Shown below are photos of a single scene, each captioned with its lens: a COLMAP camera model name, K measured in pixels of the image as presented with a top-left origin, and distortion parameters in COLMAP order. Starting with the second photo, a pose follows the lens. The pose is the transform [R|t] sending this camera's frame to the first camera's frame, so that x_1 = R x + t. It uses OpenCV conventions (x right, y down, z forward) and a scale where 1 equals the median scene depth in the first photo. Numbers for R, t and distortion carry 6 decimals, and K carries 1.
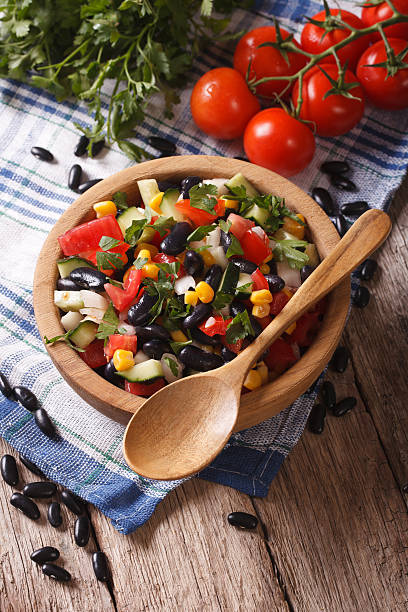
lens RADIAL K [[2338.1, 0, 203.9], [0, 2338.1, 306.2], [0, 0, 1]] dist [0.277736, 0.000000]
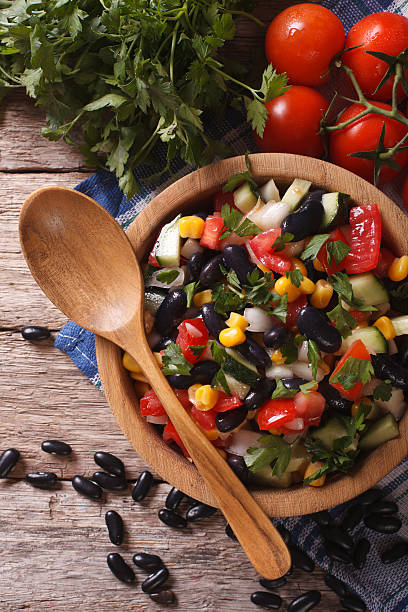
lens RADIAL K [[1019.8, 0, 203.6], [0, 1019.8, 304.5], [0, 0, 1]] dist [-0.170807, 0.000000]
pose [[-0.312122, 0.949772, -0.022652, 0.000880], [-0.802266, -0.250726, 0.541762, -0.192461], [0.508871, 0.187269, 0.840227, 0.671386]]
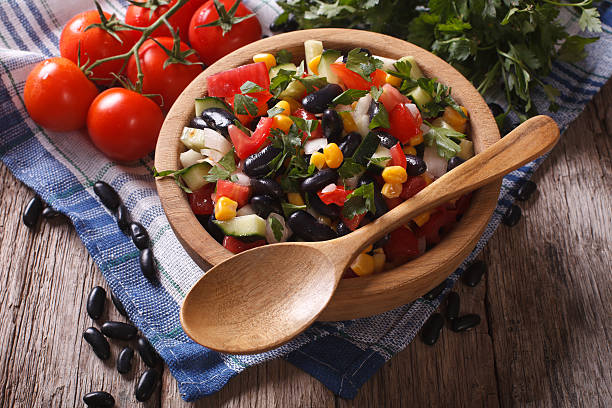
lens RADIAL K [[1019.8, 0, 307.6], [0, 1019.8, 203.5], [0, 0, 1]] dist [-0.170807, 0.000000]
pose [[0.961247, 0.216543, -0.170629, 0.059426], [-0.228729, 0.971930, -0.055092, 0.034335], [0.153910, 0.091985, 0.983794, 0.613581]]
